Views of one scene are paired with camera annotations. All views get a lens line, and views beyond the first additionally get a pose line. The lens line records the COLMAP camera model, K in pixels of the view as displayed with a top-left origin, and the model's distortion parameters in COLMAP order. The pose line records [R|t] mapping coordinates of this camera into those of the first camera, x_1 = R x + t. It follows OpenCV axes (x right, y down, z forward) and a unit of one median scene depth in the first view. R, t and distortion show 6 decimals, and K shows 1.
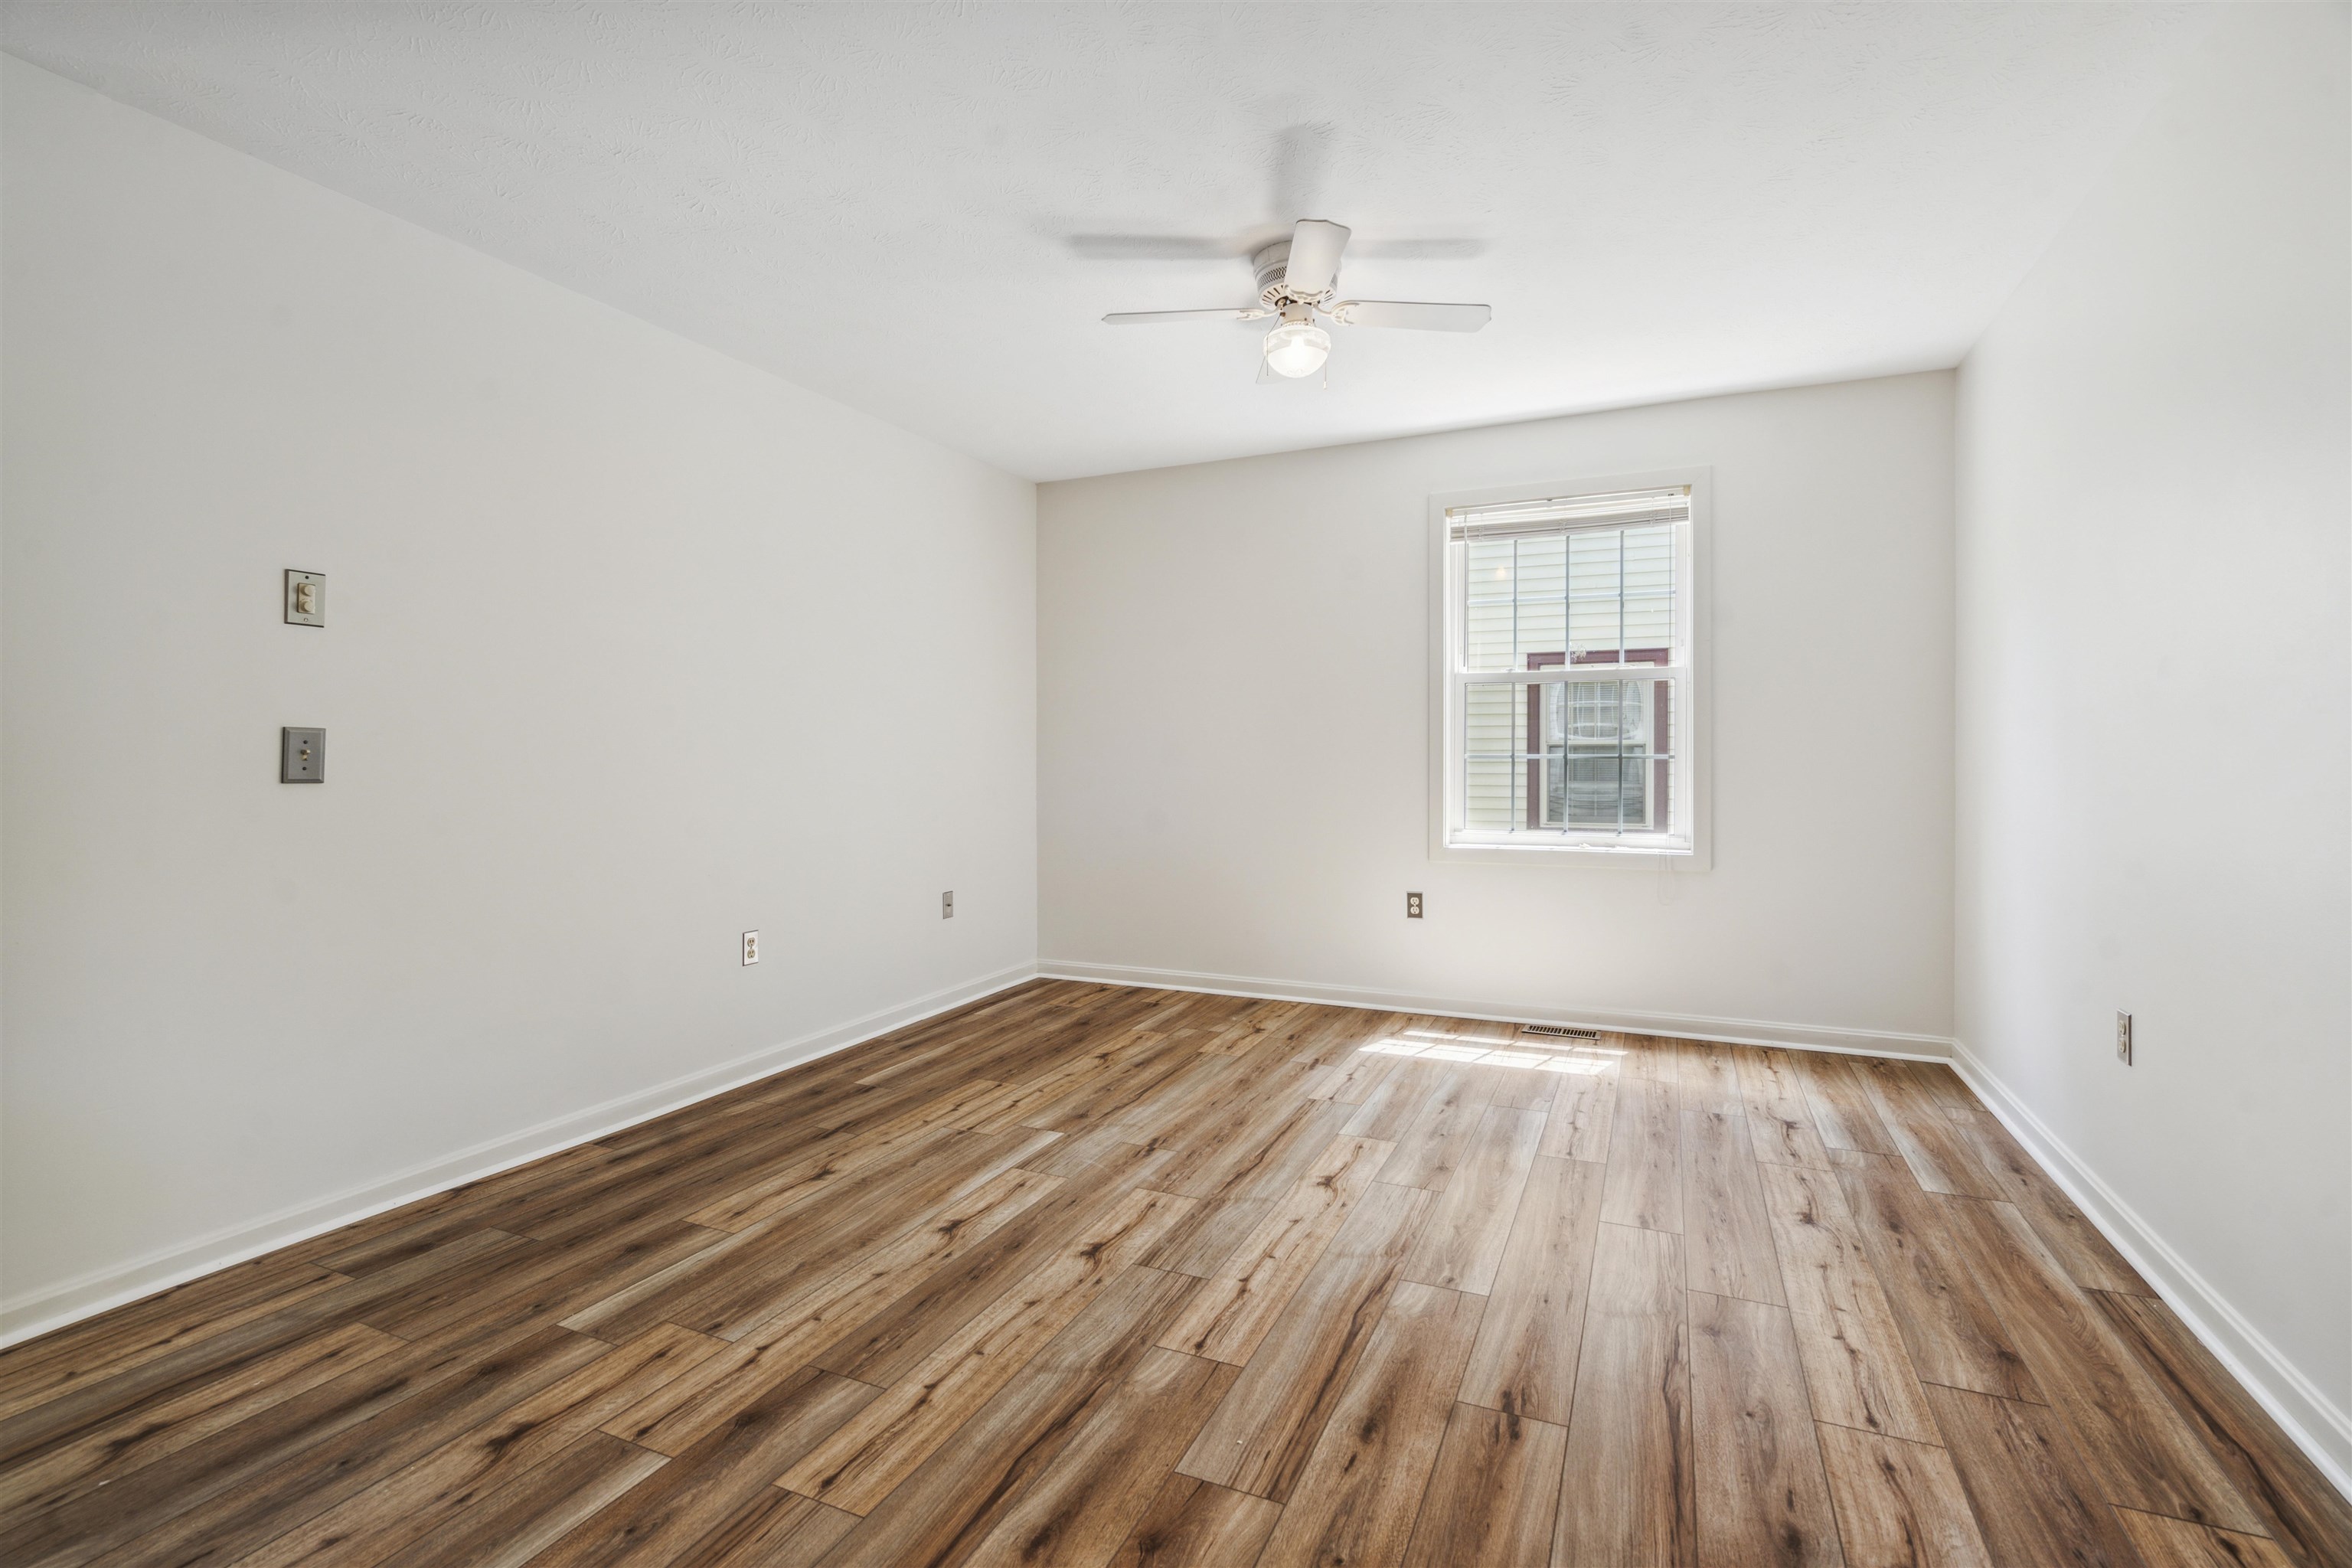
lens RADIAL K [[1077.3, 0, 1172.2], [0, 1077.3, 754.5], [0, 0, 1]] dist [-0.001246, 0.000740]
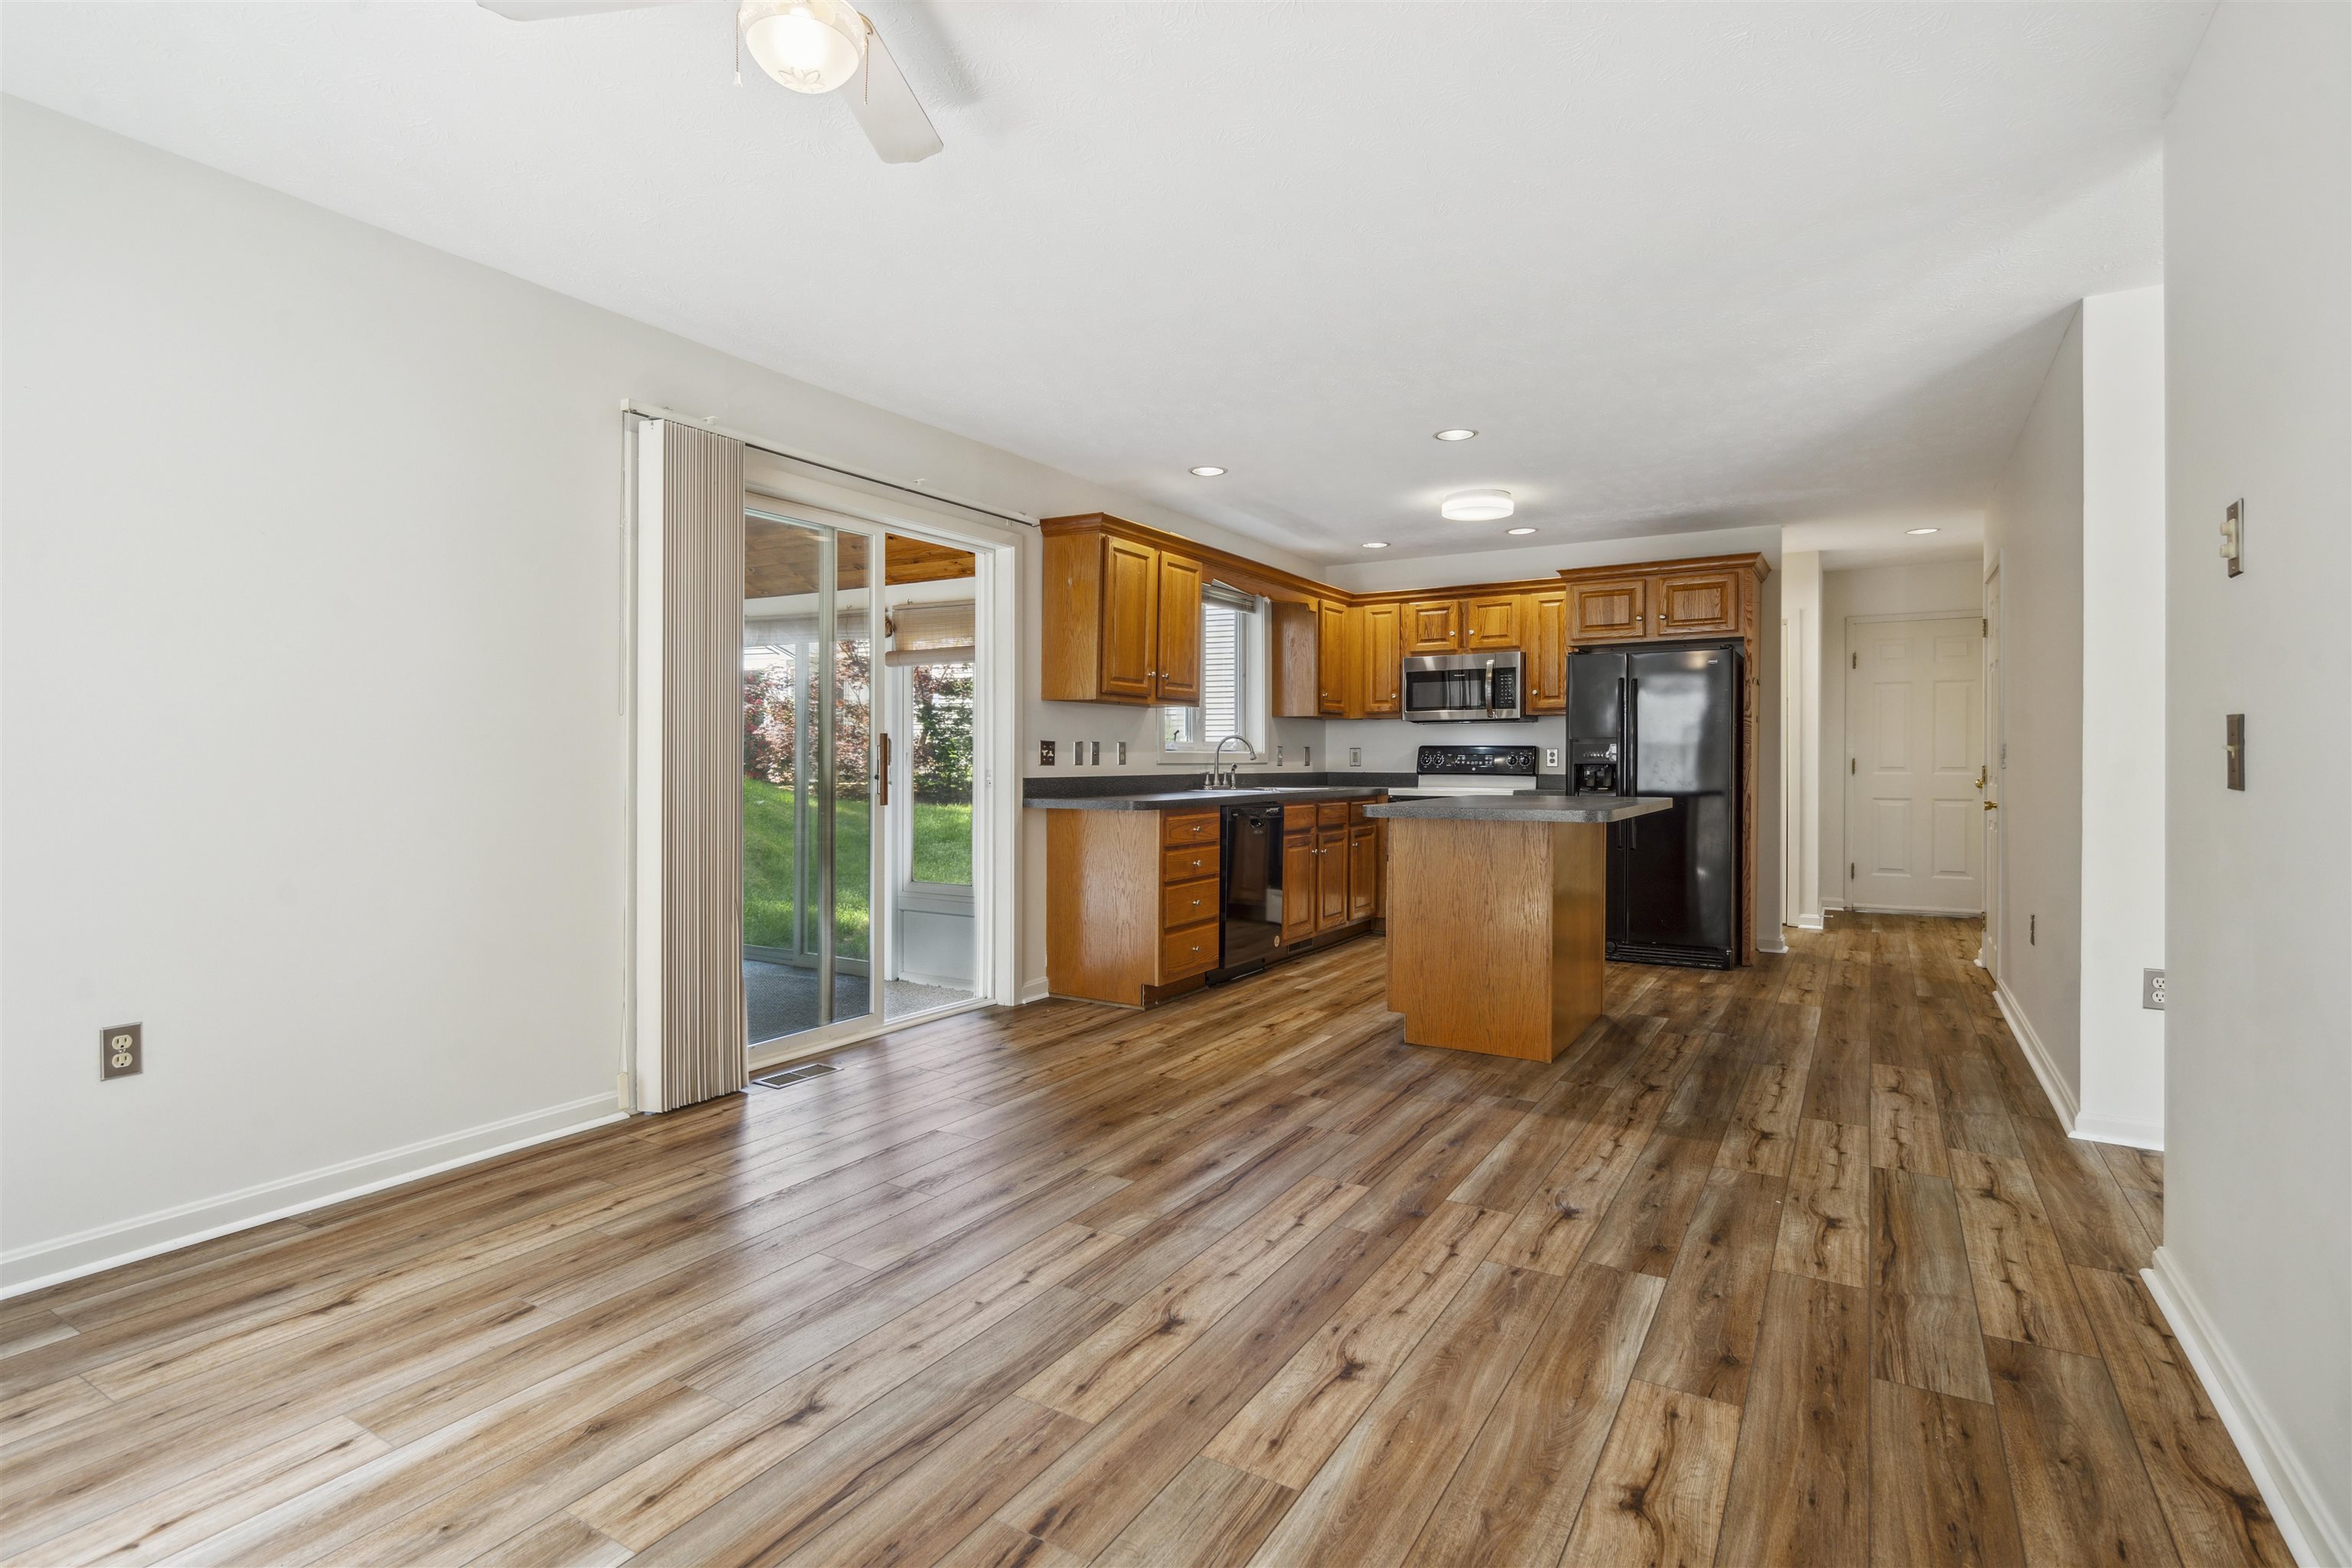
lens RADIAL K [[1166.4, 0, 1170.2], [0, 1166.4, 752.3], [0, 0, 1]] dist [0.003413, 0.001093]
pose [[-0.993231, 0.005173, 0.116043, -0.181274], [0.003835, 0.999924, -0.011752, 0.007719], [-0.116095, -0.011227, -0.993175, 1.898525]]
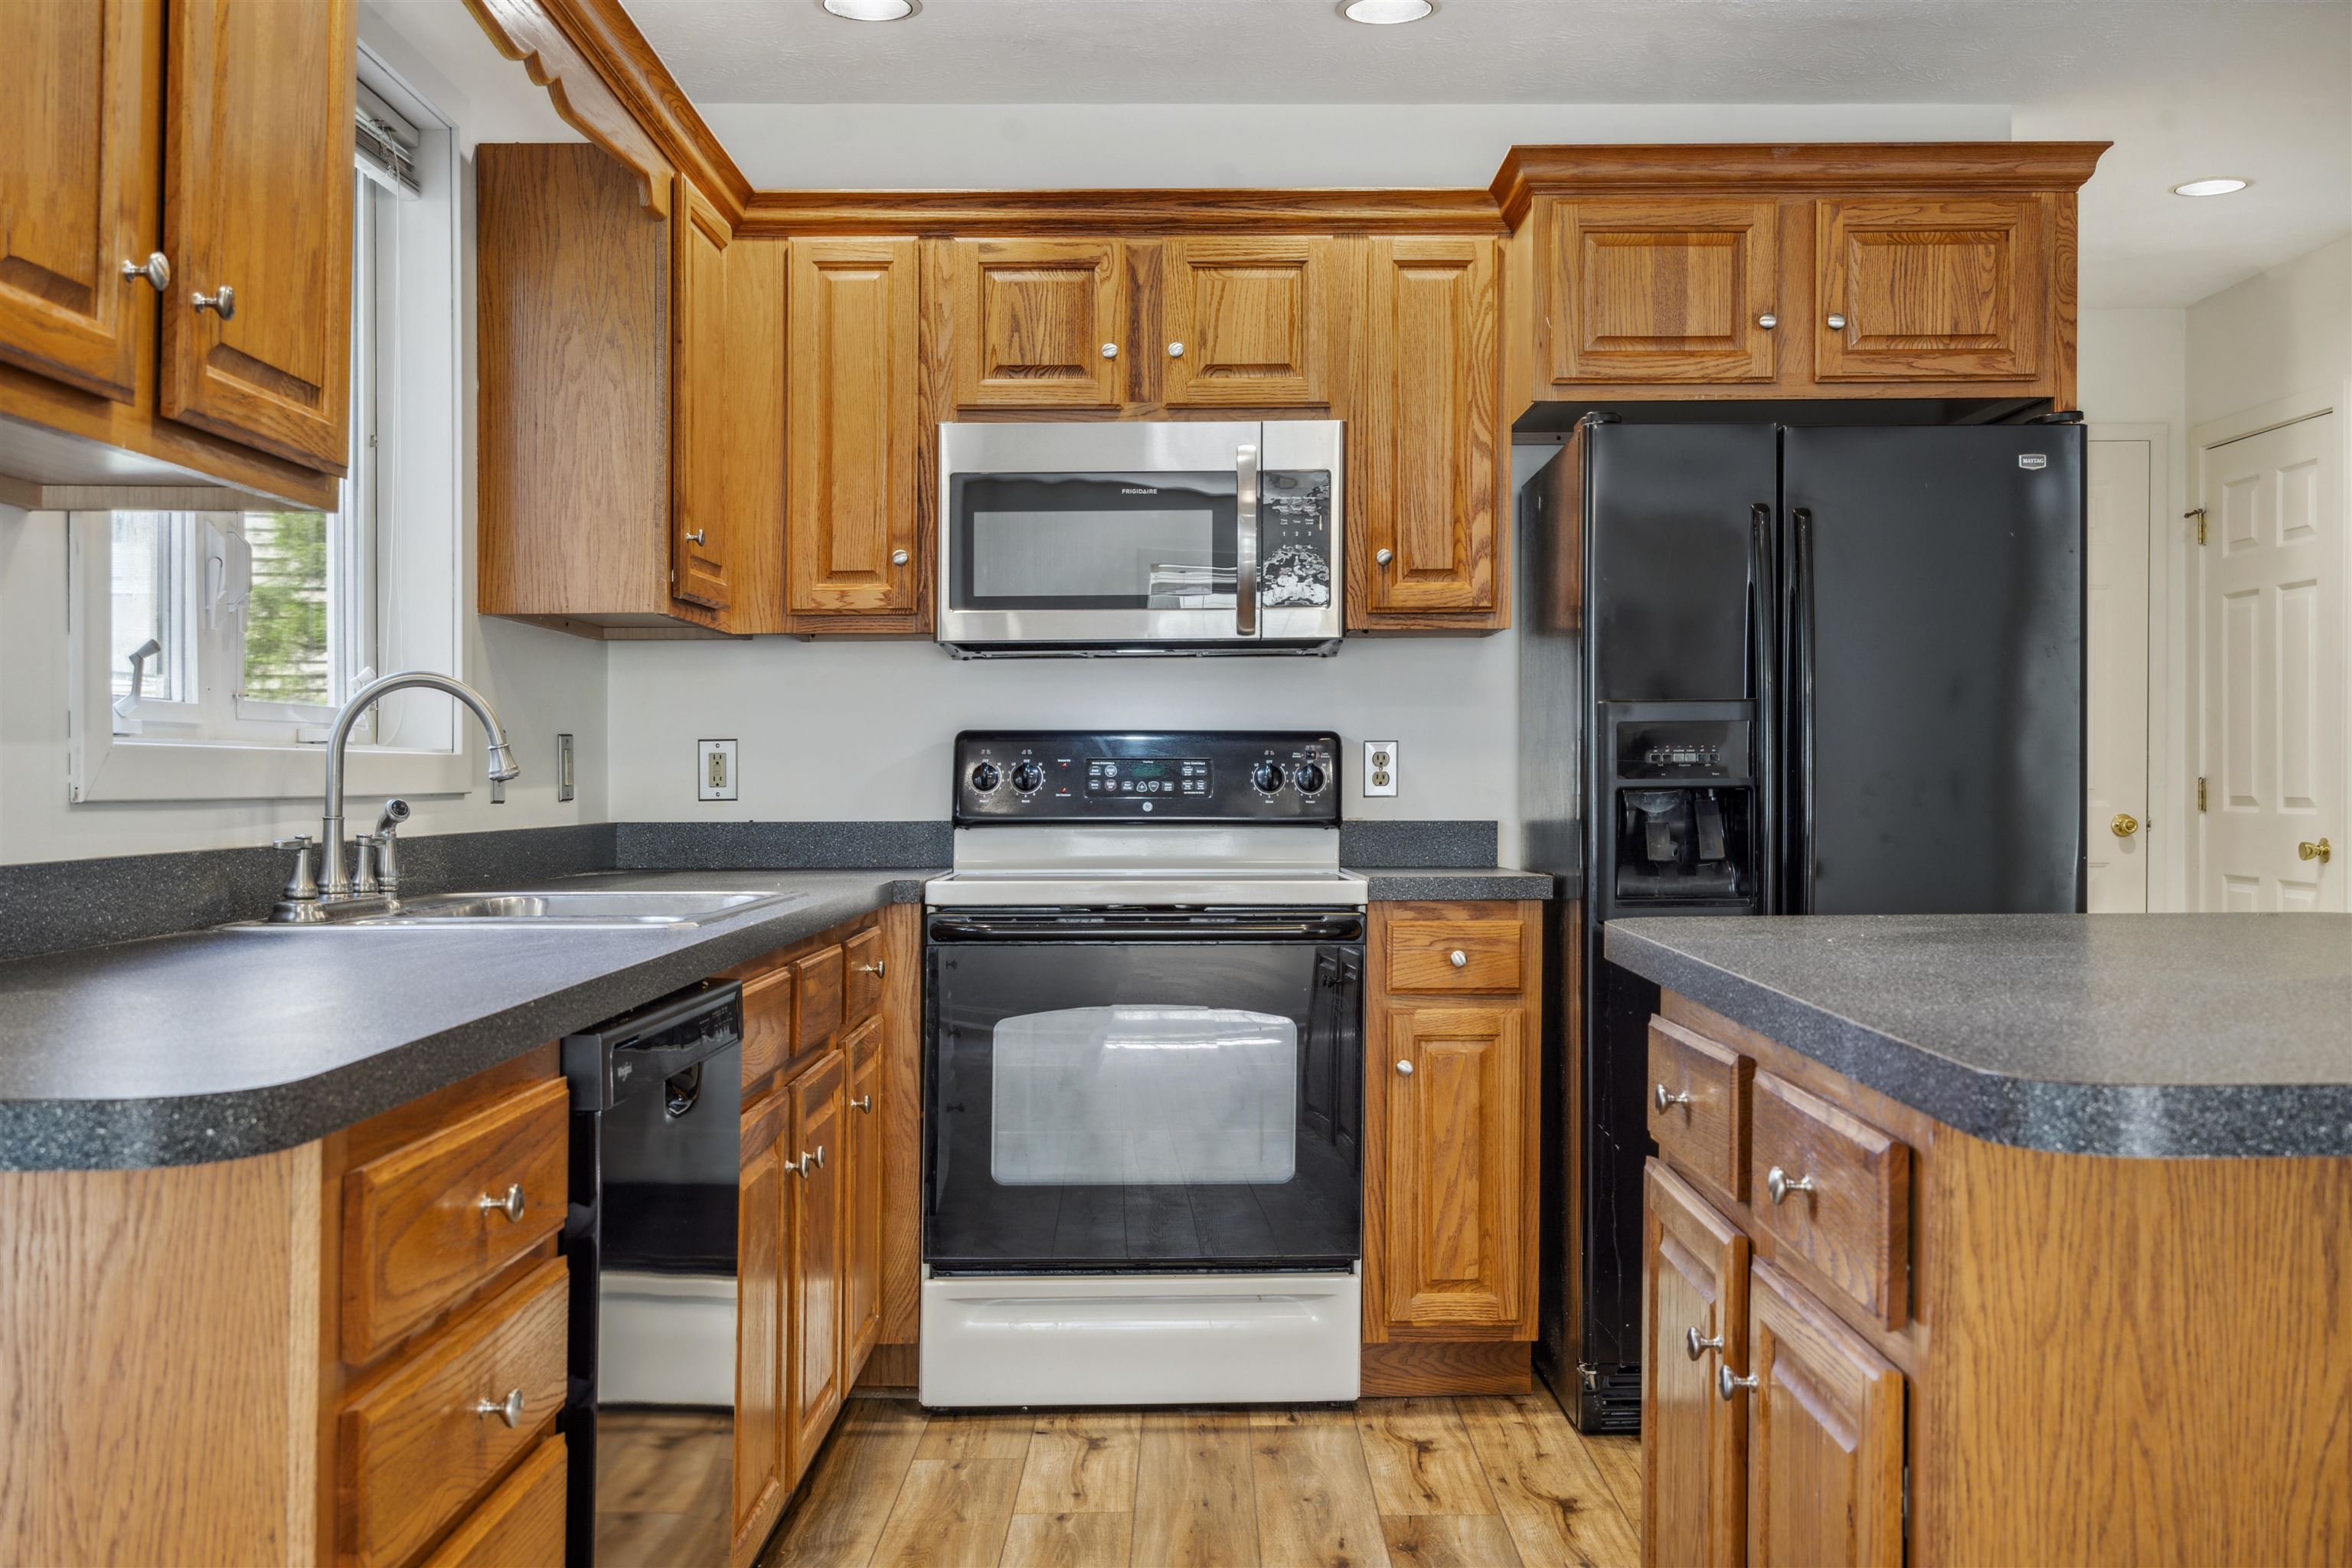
lens RADIAL K [[2345.7, 0, 1247.8], [0, 2345.7, 765.8], [0, 0, 1]] dist [0.022290, -0.000593]
pose [[-0.900942, 0.007569, -0.433873, 0.123818], [0.011773, 0.999906, -0.007003, 0.000146], [0.433779, -0.011417, -0.900947, 0.508586]]
